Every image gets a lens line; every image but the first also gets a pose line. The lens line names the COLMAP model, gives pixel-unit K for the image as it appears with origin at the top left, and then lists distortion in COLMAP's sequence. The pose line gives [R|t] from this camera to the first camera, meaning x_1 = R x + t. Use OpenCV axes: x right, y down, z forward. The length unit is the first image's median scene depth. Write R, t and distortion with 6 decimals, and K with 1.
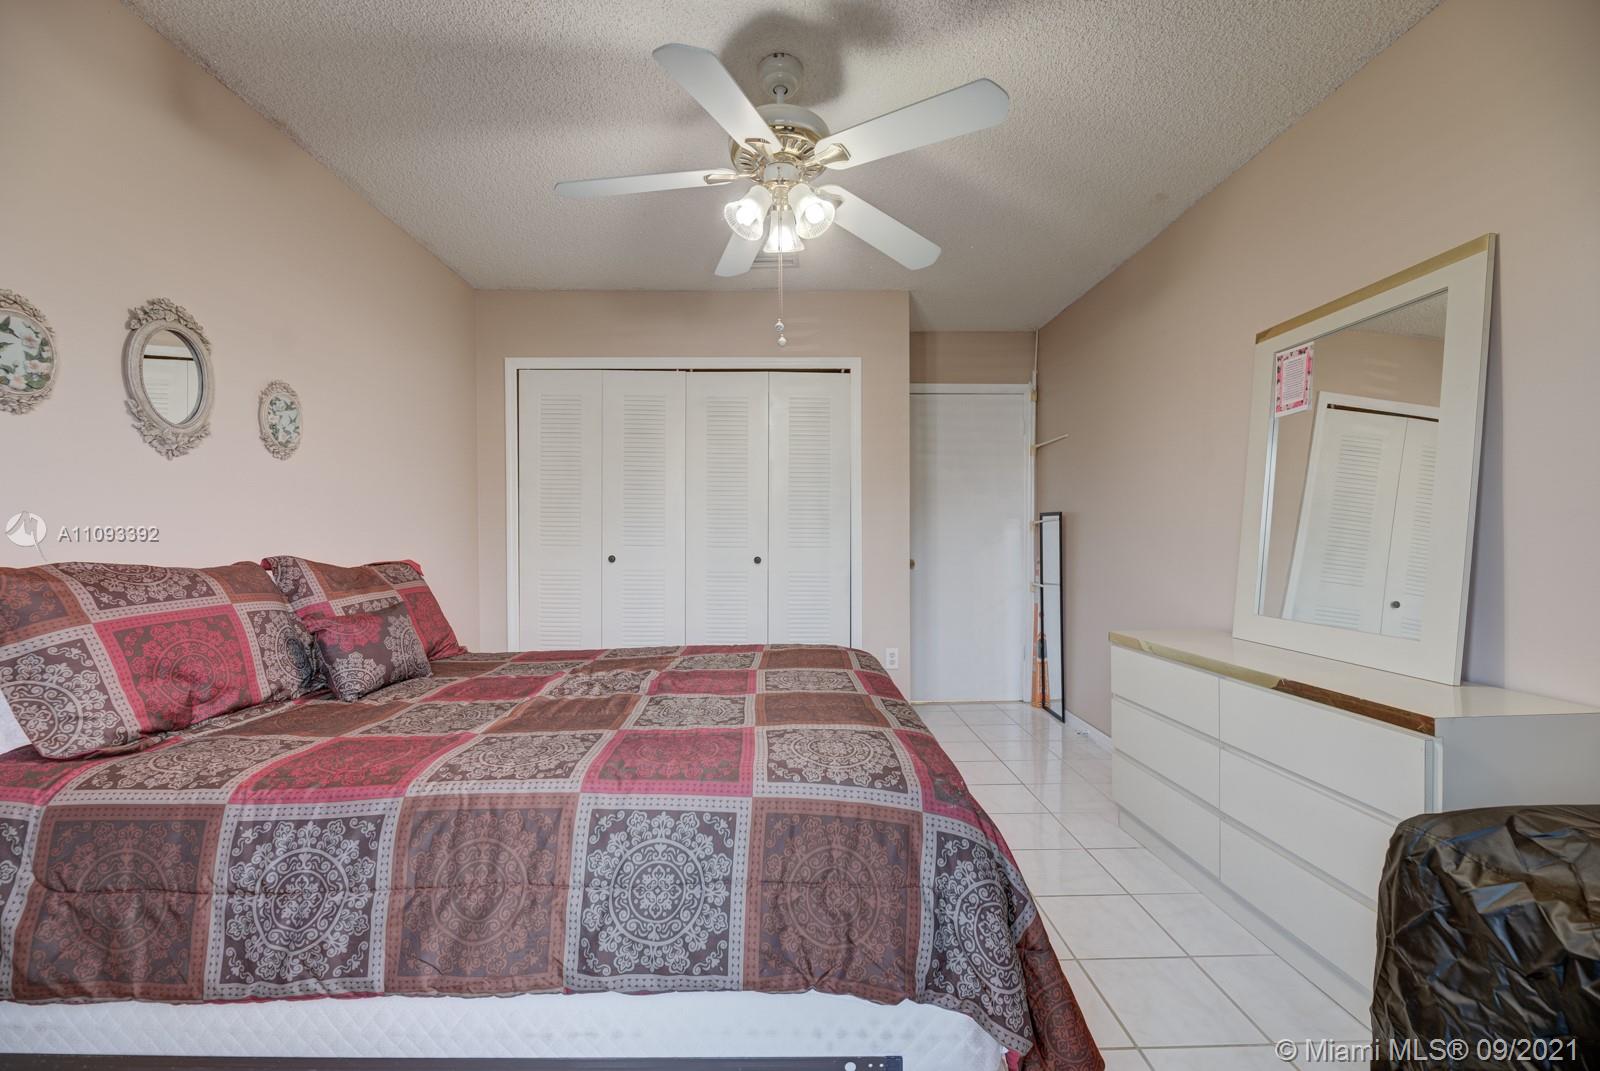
lens RADIAL K [[661.8, 0, 803.4], [0, 661.8, 539.8], [0, 0, 1]] dist [-0.002114, -0.002016]
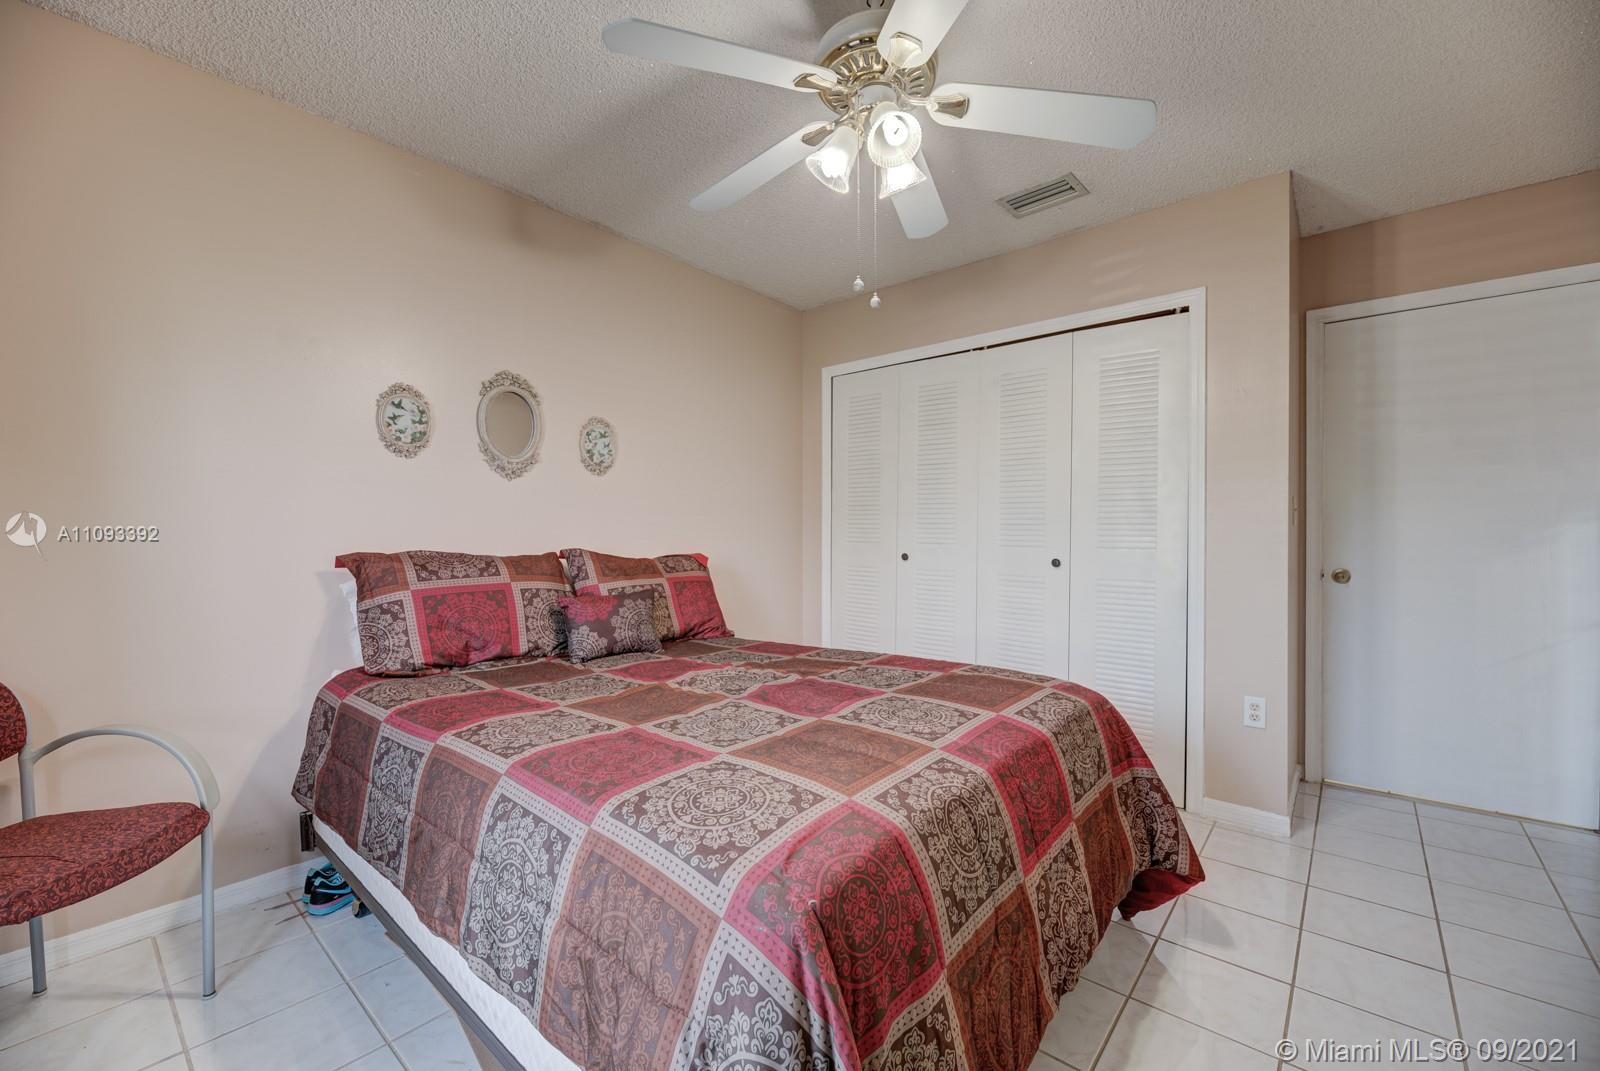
lens RADIAL K [[661.8, 0, 810.8], [0, 661.8, 532.5], [0, 0, 1]] dist [-0.002114, -0.002016]
pose [[0.743723, 0.002024, -0.668484, 0.589034], [-0.004921, 0.999985, -0.002447, -0.008488], [0.668469, 0.005110, 0.743722, 0.418404]]
